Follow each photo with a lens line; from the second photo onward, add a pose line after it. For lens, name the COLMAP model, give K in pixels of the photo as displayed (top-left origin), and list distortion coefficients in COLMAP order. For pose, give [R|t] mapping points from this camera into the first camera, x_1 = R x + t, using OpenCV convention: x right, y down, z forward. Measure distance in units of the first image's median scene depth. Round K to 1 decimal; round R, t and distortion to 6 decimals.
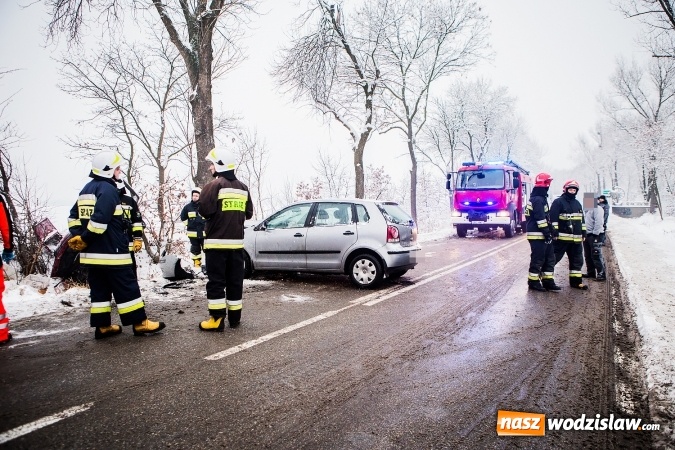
lens RADIAL K [[464.7, 0, 337.5], [0, 464.7, 225.0], [0, 0, 1]] dist [-0.112167, 0.082083]
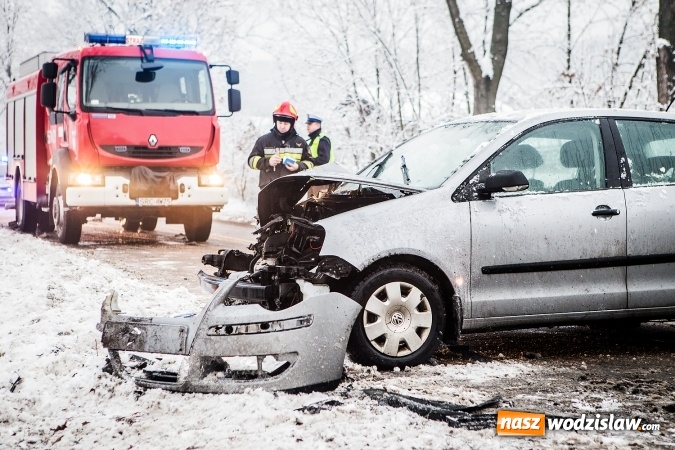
lens RADIAL K [[1278.3, 0, 340.4], [0, 1278.3, 216.7], [0, 0, 1]] dist [0.194335, -0.002475]
pose [[0.633063, -0.011766, 0.774011, -0.398145], [0.018793, 0.999823, -0.000173, 0.009570], [-0.773872, 0.014655, 0.633172, 0.240695]]
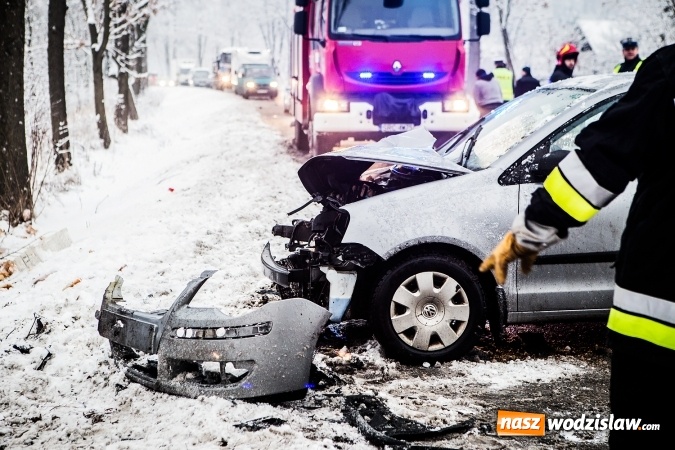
lens RADIAL K [[1239.3, 0, 347.5], [0, 1239.3, 223.2], [0, 0, 1]] dist [0.128468, 0.045122]
pose [[0.817703, -0.056697, 0.572842, -0.310292], [0.010930, 0.996487, 0.083025, -0.012381], [-0.575537, -0.061629, 0.815450, 0.203490]]
